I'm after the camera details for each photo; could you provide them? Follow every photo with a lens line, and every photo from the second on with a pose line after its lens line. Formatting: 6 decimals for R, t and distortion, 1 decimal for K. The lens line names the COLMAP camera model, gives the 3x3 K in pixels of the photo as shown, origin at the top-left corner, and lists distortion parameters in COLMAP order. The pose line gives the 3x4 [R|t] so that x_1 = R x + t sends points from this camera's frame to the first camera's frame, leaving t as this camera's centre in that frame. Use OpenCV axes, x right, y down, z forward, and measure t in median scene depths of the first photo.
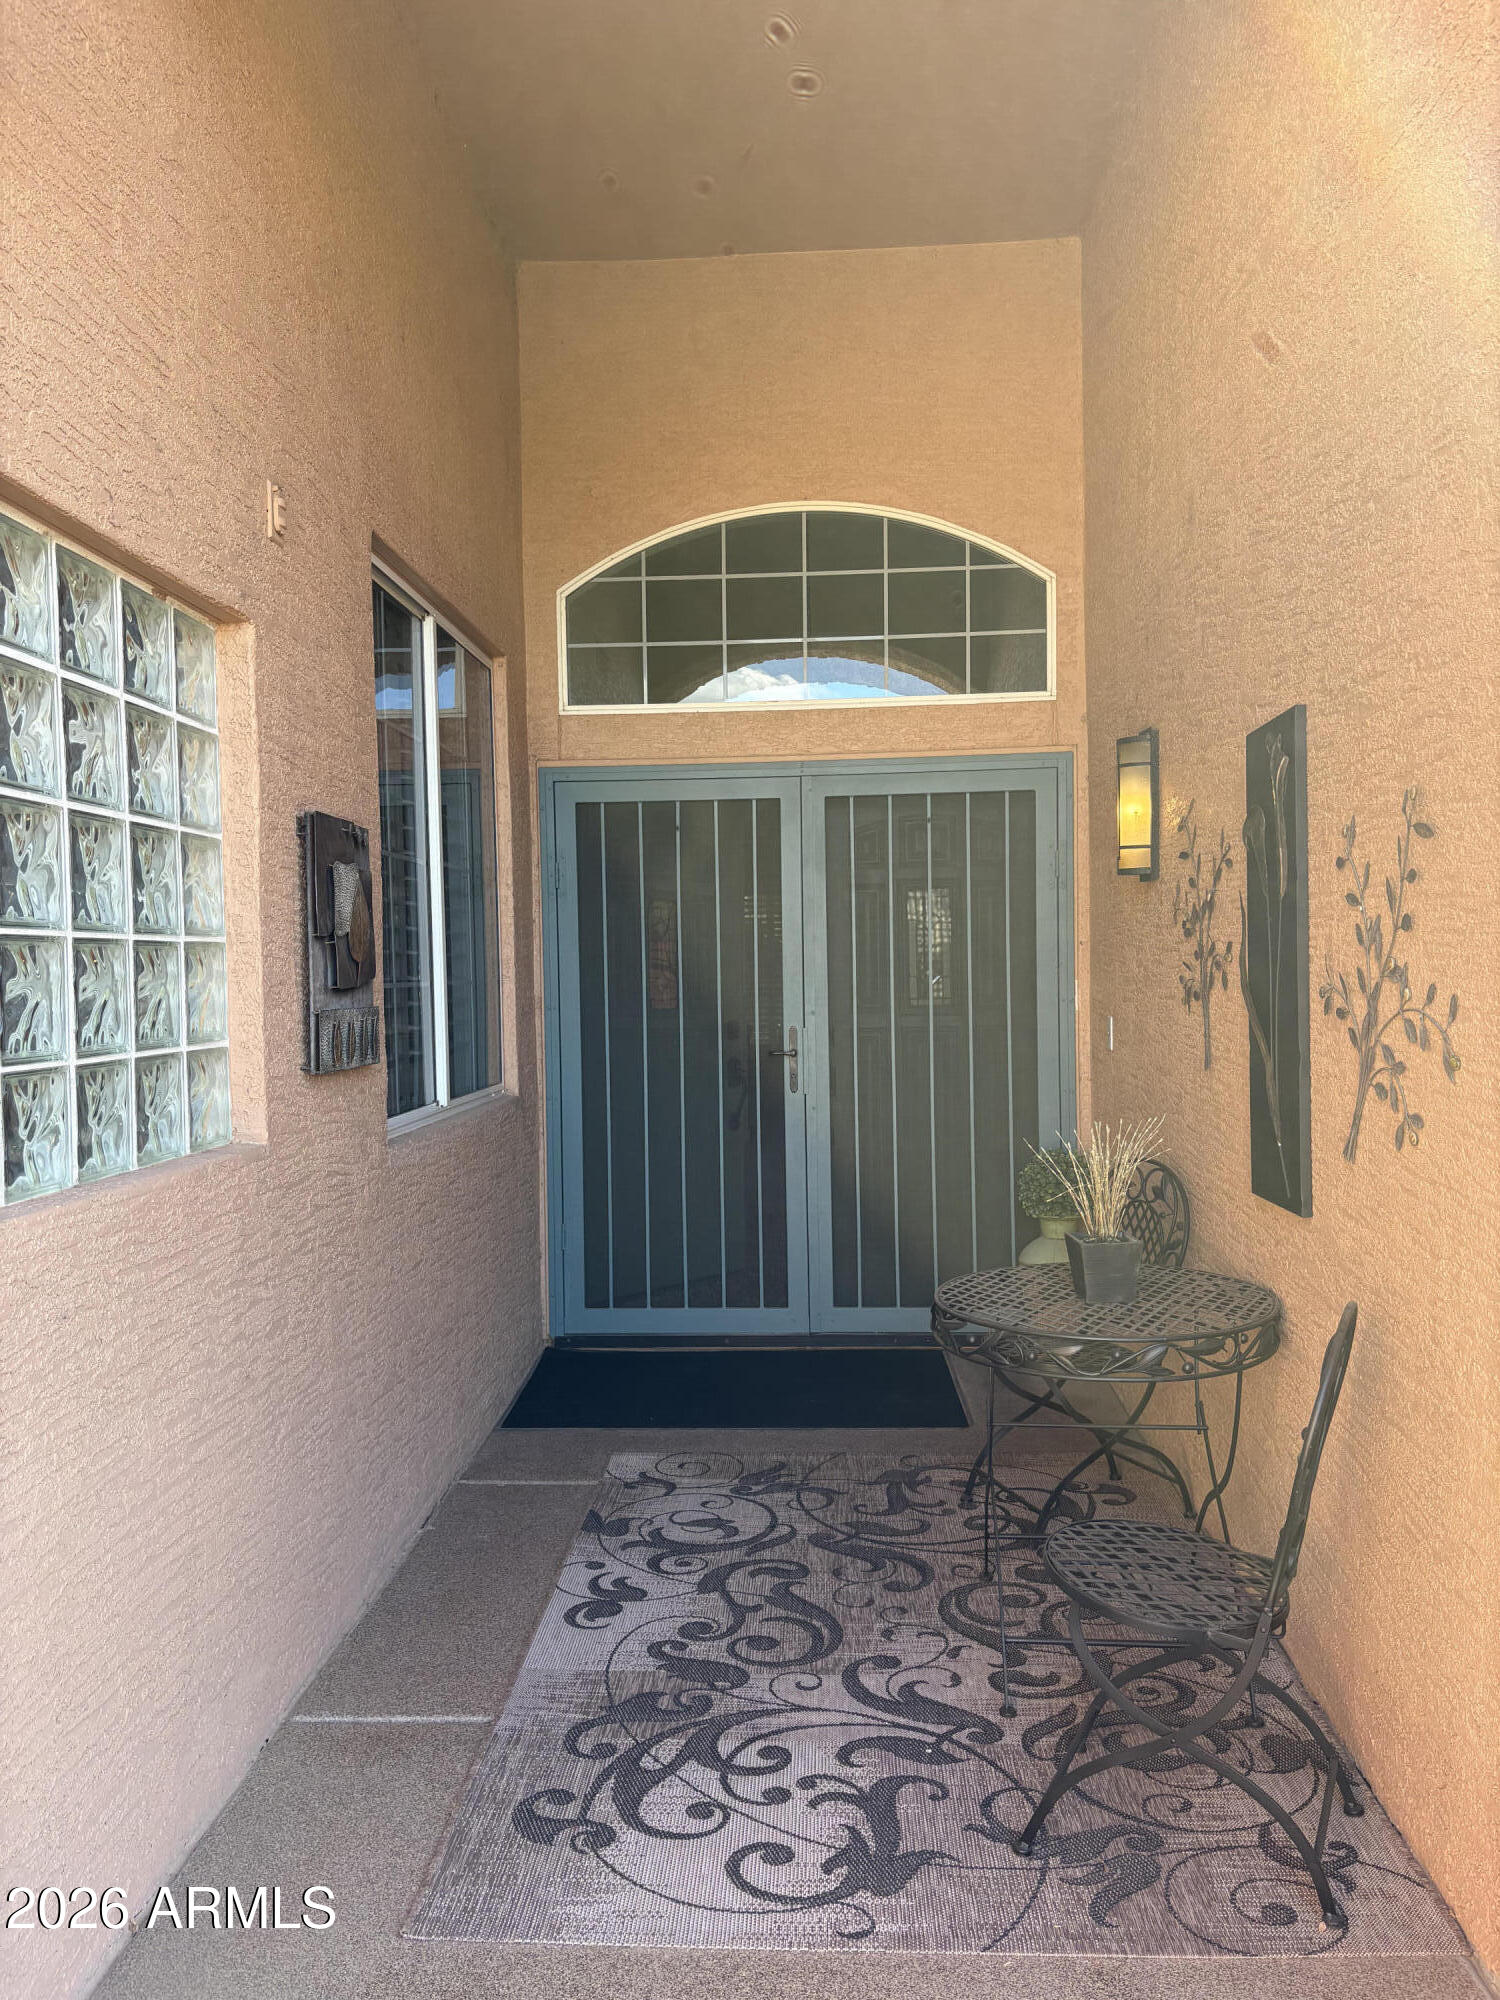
lens RADIAL K [[1508.8, 0, 748.4], [0, 1508.8, 1005.9], [0, 0, 1]] dist [0.050370, -0.002152]
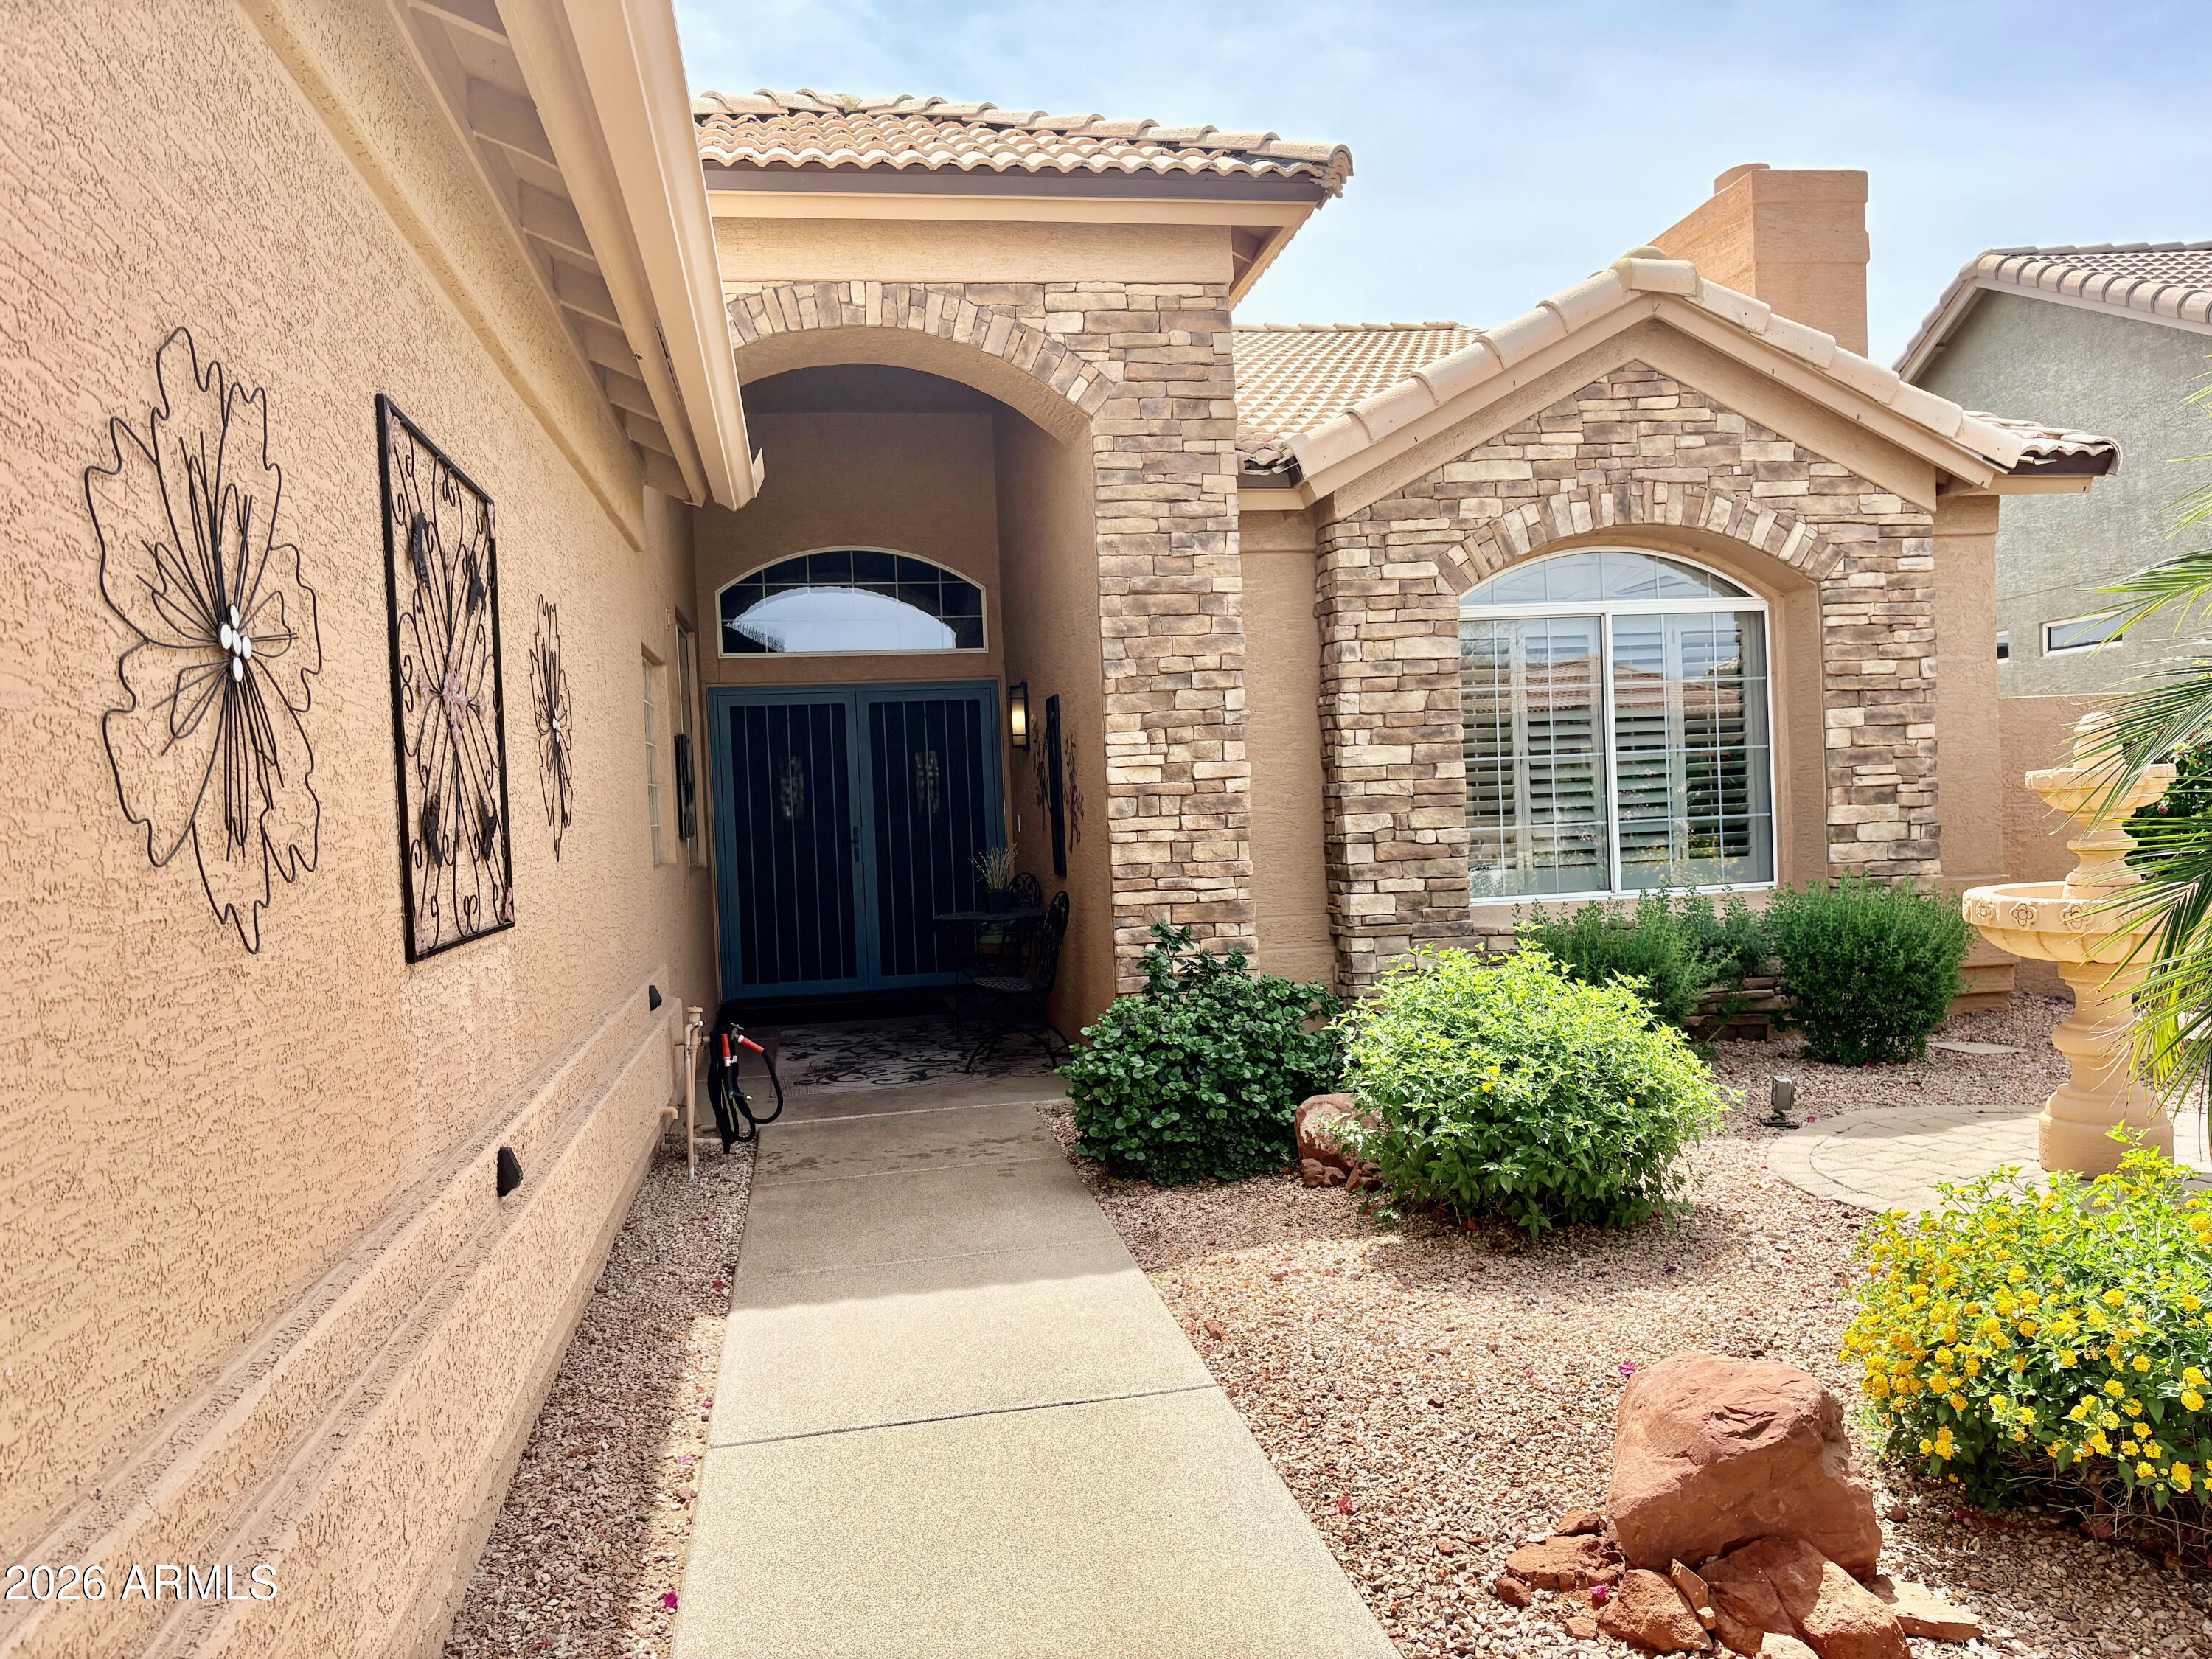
lens RADIAL K [[1668.7, 0, 1108.0], [0, 1668.7, 834.3], [0, 0, 1]] dist [0.050370, -0.002152]
pose [[0.973744, -0.029326, 0.225749, -0.133812], [0.030642, 0.999528, -0.002327, 0.037943], [-0.225574, 0.009184, 0.974183, -1.089523]]
